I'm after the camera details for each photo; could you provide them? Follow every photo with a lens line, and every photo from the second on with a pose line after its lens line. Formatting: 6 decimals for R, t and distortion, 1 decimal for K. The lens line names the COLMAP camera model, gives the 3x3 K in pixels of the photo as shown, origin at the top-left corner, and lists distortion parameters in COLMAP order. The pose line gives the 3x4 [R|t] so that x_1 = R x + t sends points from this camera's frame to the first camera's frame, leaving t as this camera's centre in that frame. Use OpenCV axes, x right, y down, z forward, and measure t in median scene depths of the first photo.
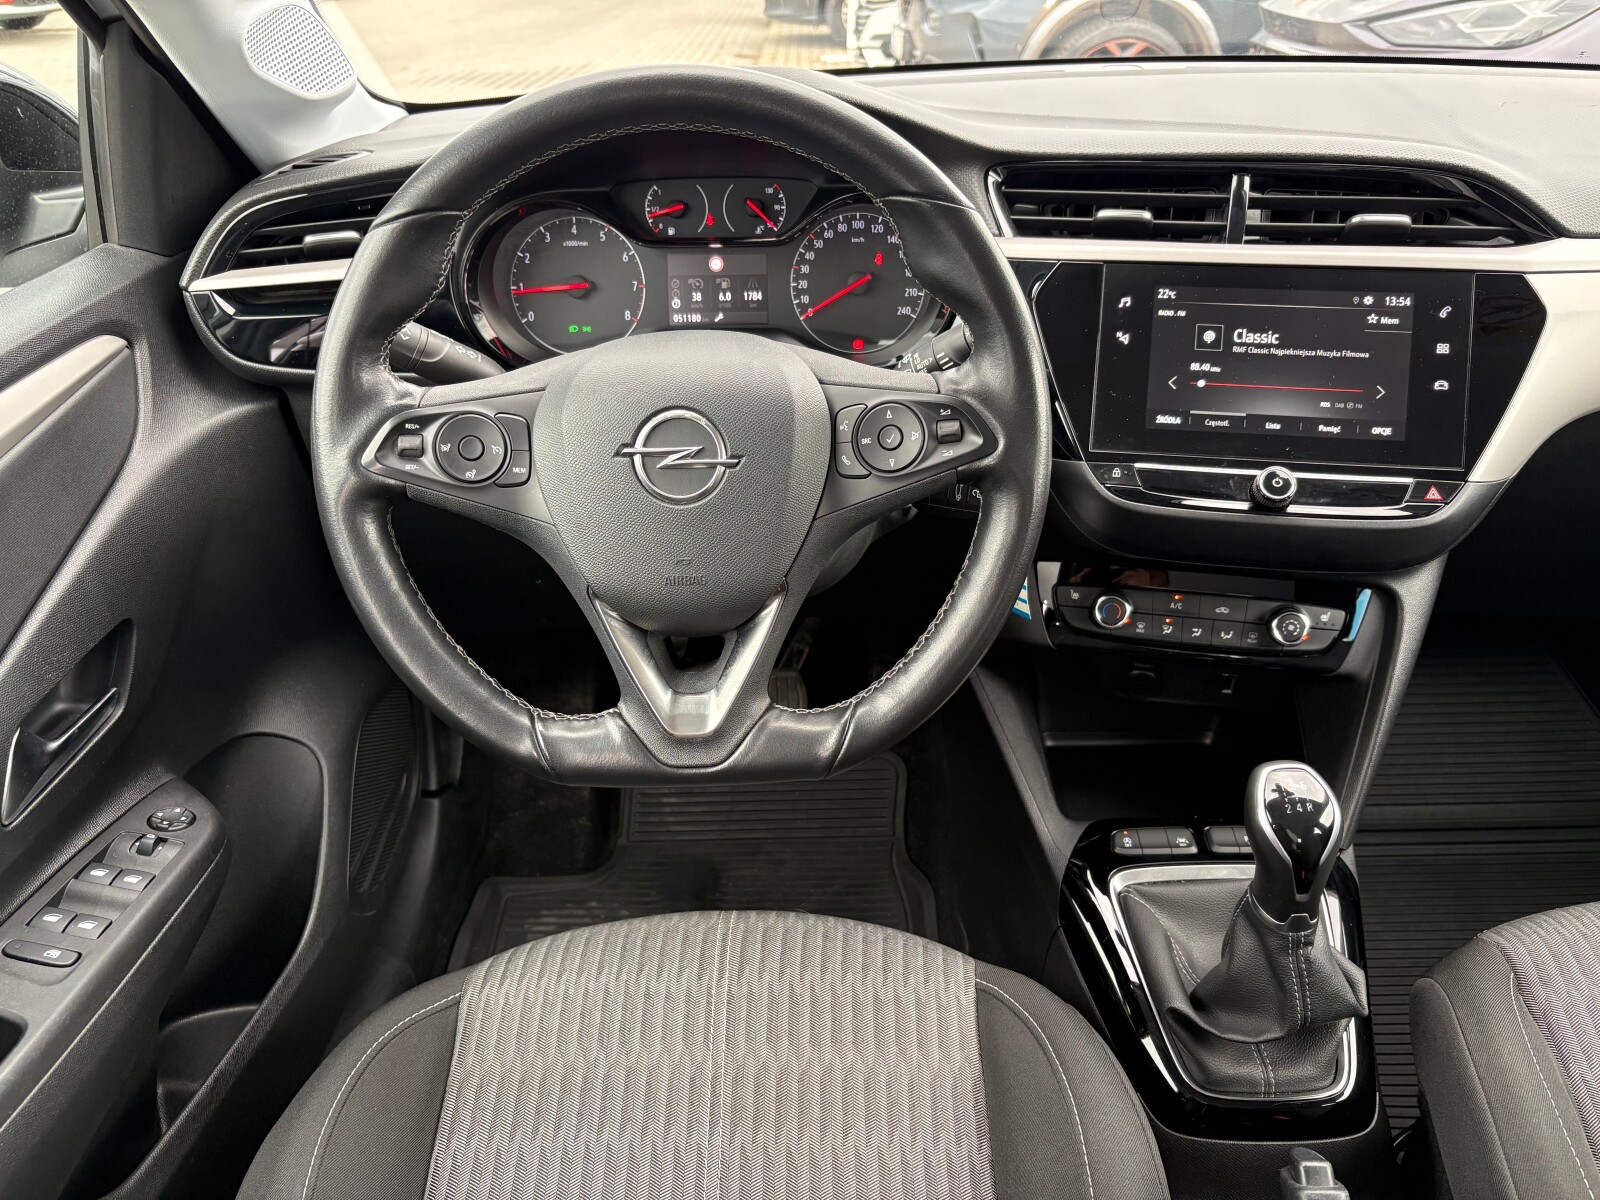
lens RADIAL K [[1206.9, 0, 800.8], [0, 1206.9, 604.6], [0, 0, 1]] dist [0.018905, -0.012907]
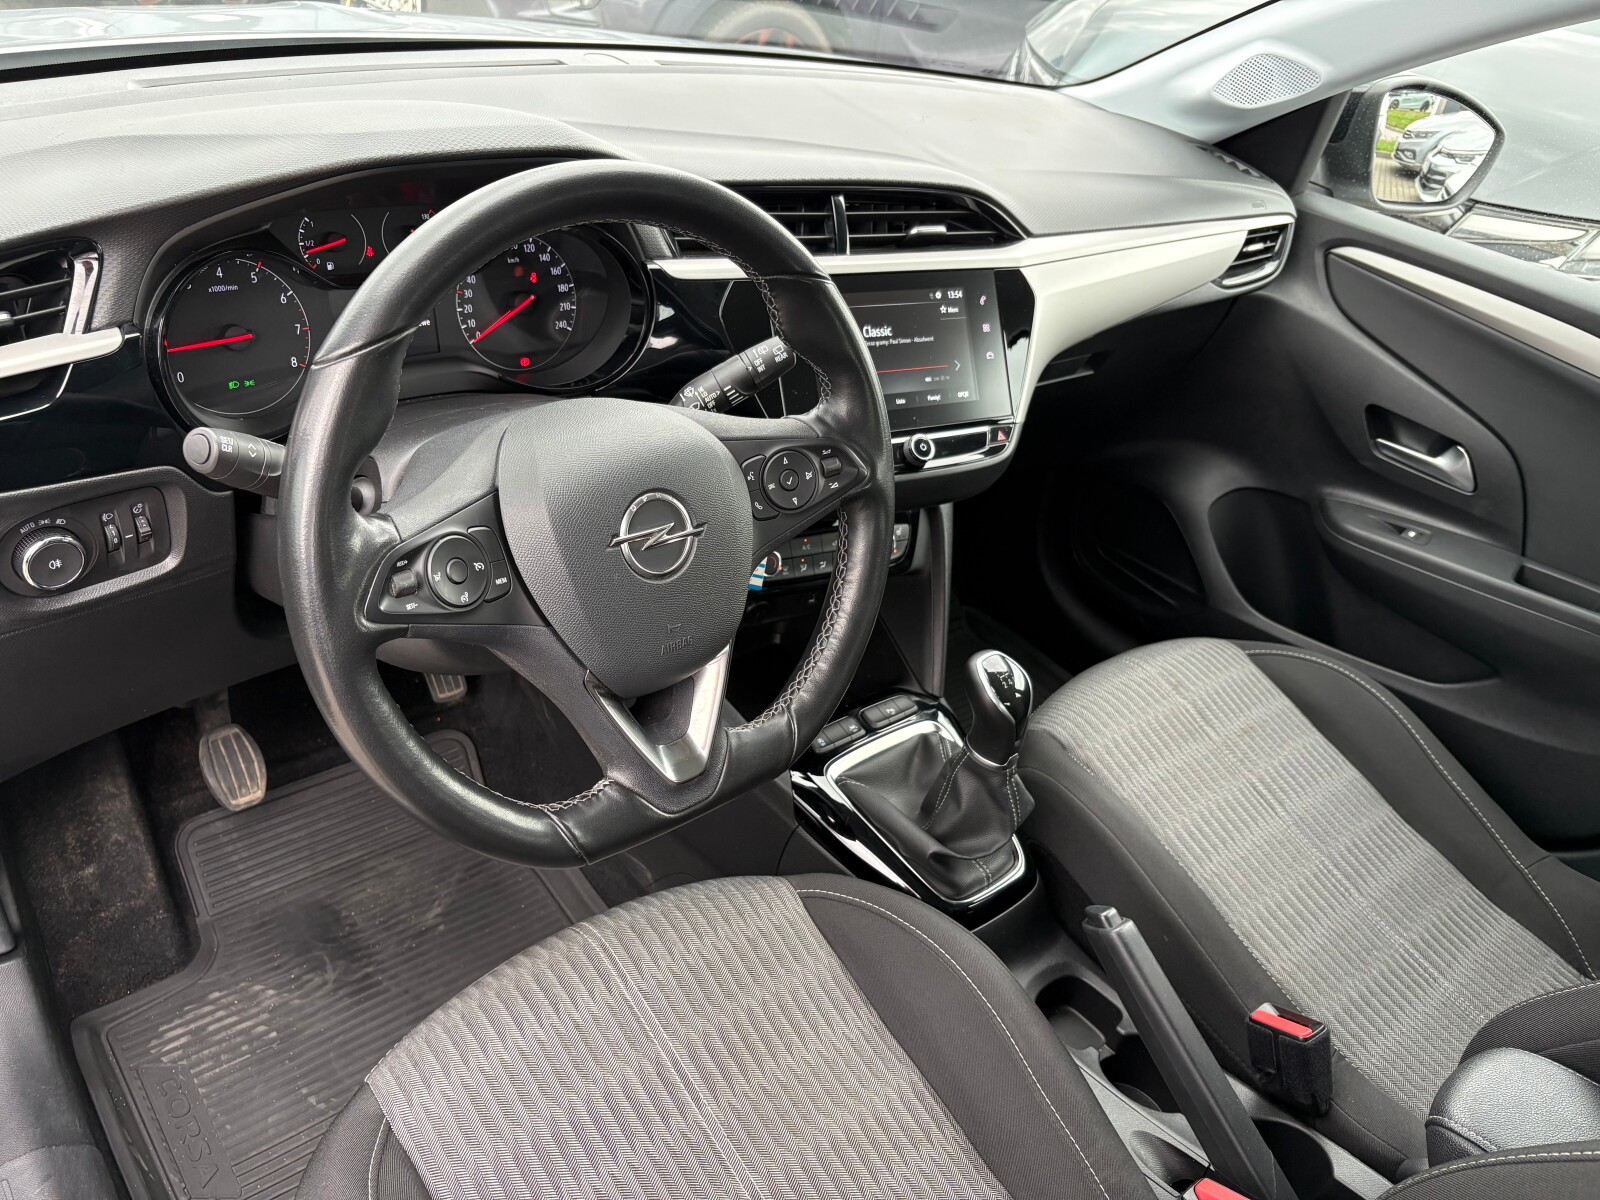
lens RADIAL K [[1206.1, 0, 773.8], [0, 1206.1, 613.0], [0, 0, 1]] dist [0.059739, -0.137300]
pose [[0.758492, -0.248649, 0.602381, -0.539069], [0.179329, 0.968300, 0.173888, -0.176622], [-0.626522, -0.023868, 0.779038, 0.080891]]
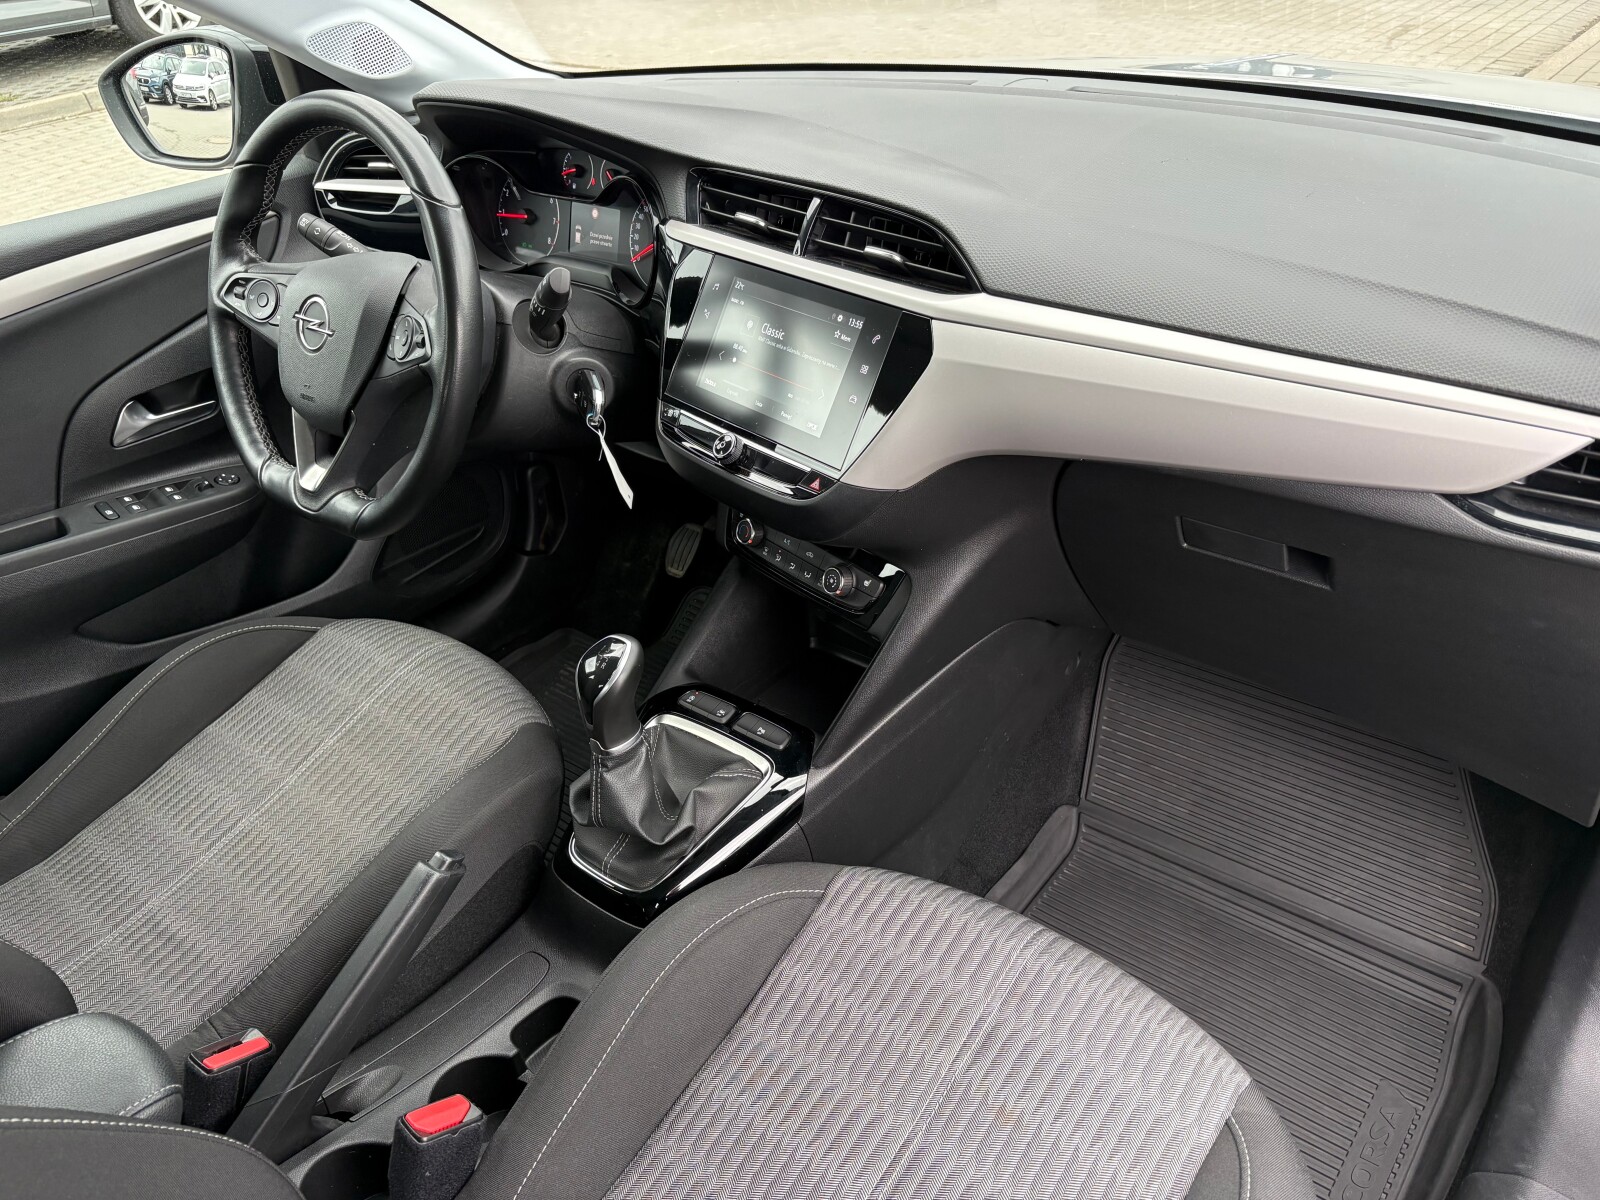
lens RADIAL K [[1206.9, 0, 800.8], [0, 1206.9, 604.6], [0, 0, 1]] dist [0.018905, -0.012907]
pose [[0.781620, 0.309908, -0.541320, 1.171915], [-0.266209, 0.950573, 0.159824, -0.160411], [0.564095, 0.019182, 0.825487, -0.013396]]
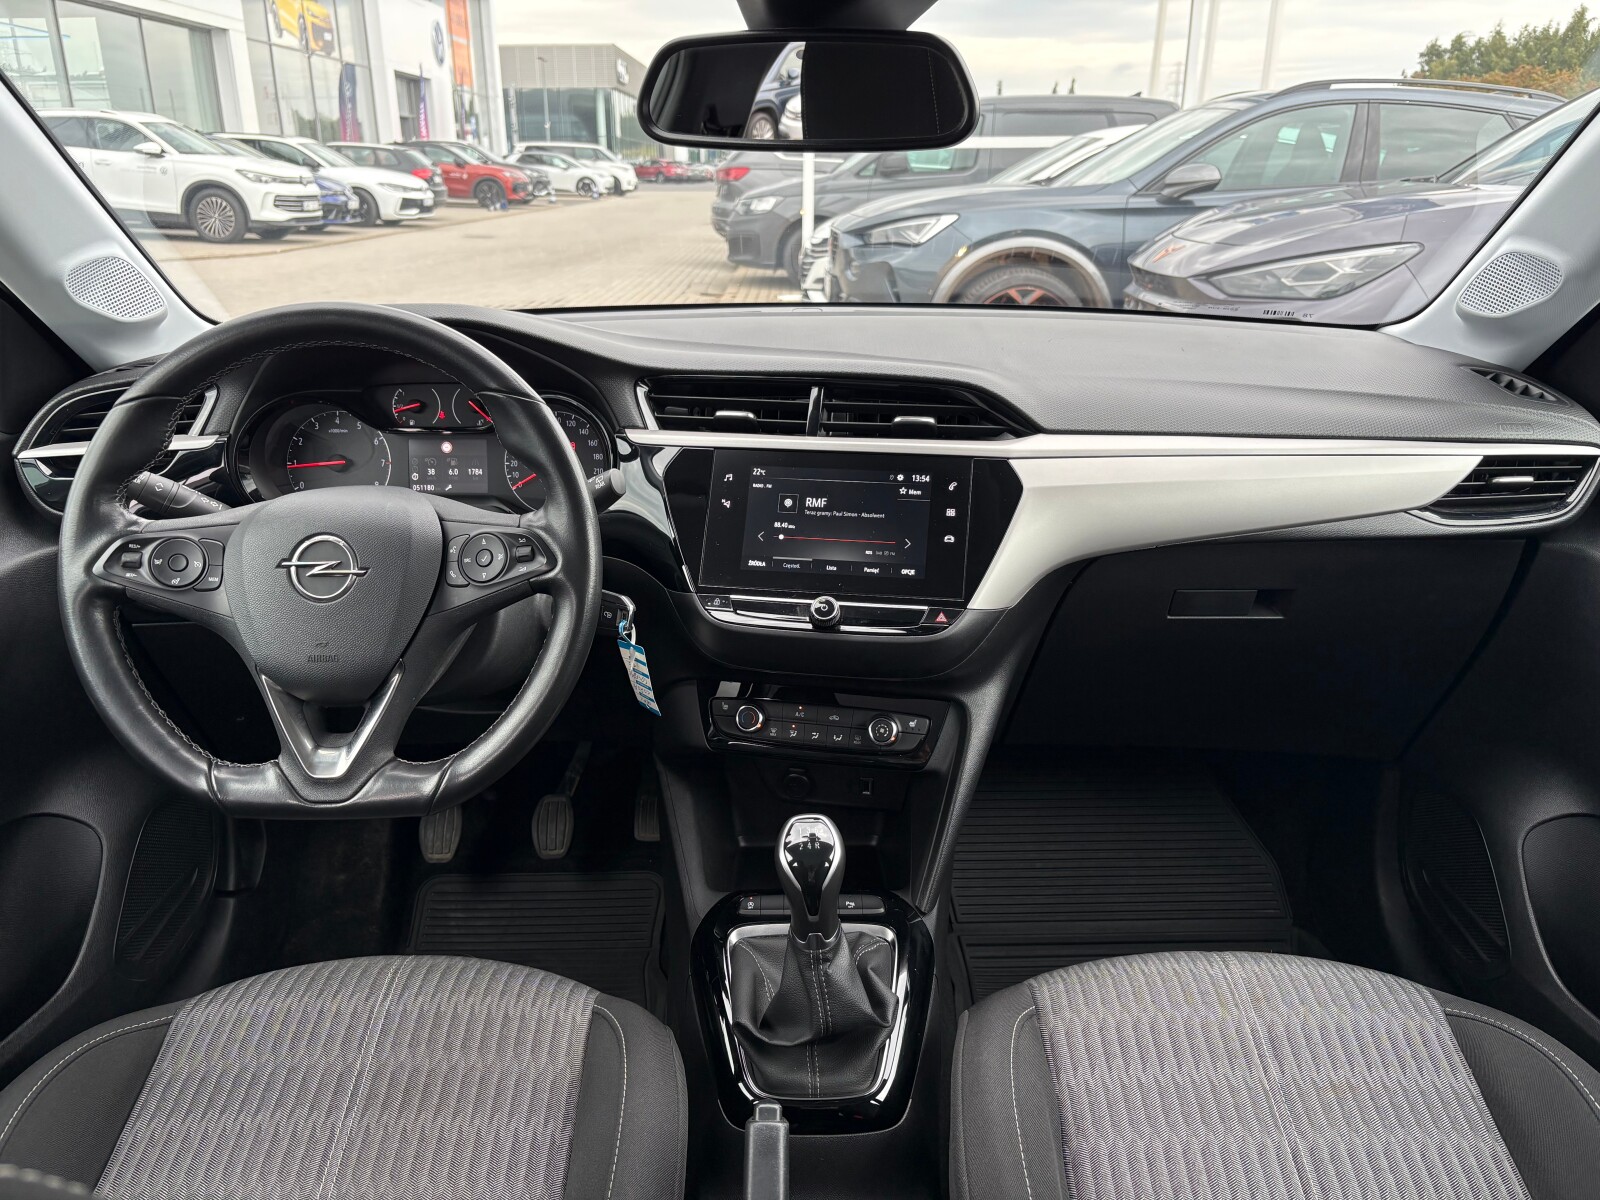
lens RADIAL K [[1196.1, 0, 788.4], [0, 1196.1, 610.9], [0, 0, 1]] dist [0.021069, 0.002512]
pose [[0.999869, 0.013266, 0.009291, 0.331290], [-0.011529, 0.985895, -0.166967, 0.117436], [-0.011375, 0.166838, 0.985919, -0.281539]]
